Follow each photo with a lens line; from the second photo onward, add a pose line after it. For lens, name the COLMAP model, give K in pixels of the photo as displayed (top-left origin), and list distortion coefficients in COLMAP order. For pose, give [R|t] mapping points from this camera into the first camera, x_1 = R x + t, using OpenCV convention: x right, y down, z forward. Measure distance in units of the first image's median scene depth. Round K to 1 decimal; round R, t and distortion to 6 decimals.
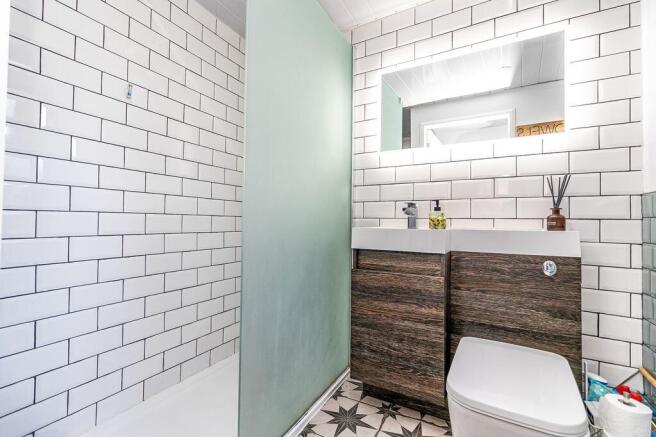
lens RADIAL K [[299.3, 0, 326.2], [0, 299.3, 216.2], [0, 0, 1]] dist [0.001079, -0.000593]
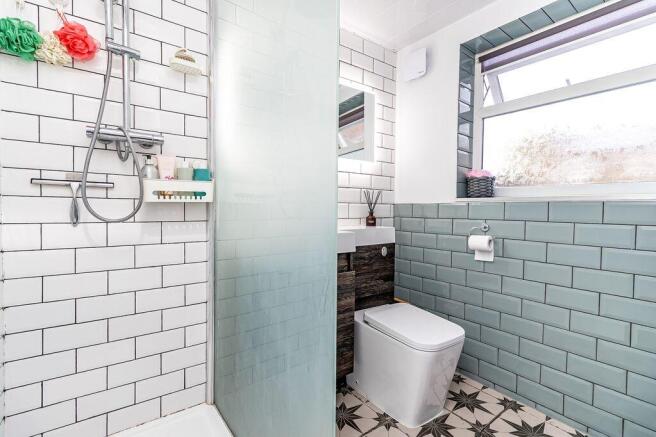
lens RADIAL K [[299.3, 0, 327.2], [0, 299.3, 217.5], [0, 0, 1]] dist [0.001079, -0.000593]
pose [[0.420948, -0.038679, 0.906260, -0.744525], [-0.015188, 0.998650, 0.049677, -0.071846], [-0.906957, -0.034676, 0.419793, 0.581069]]
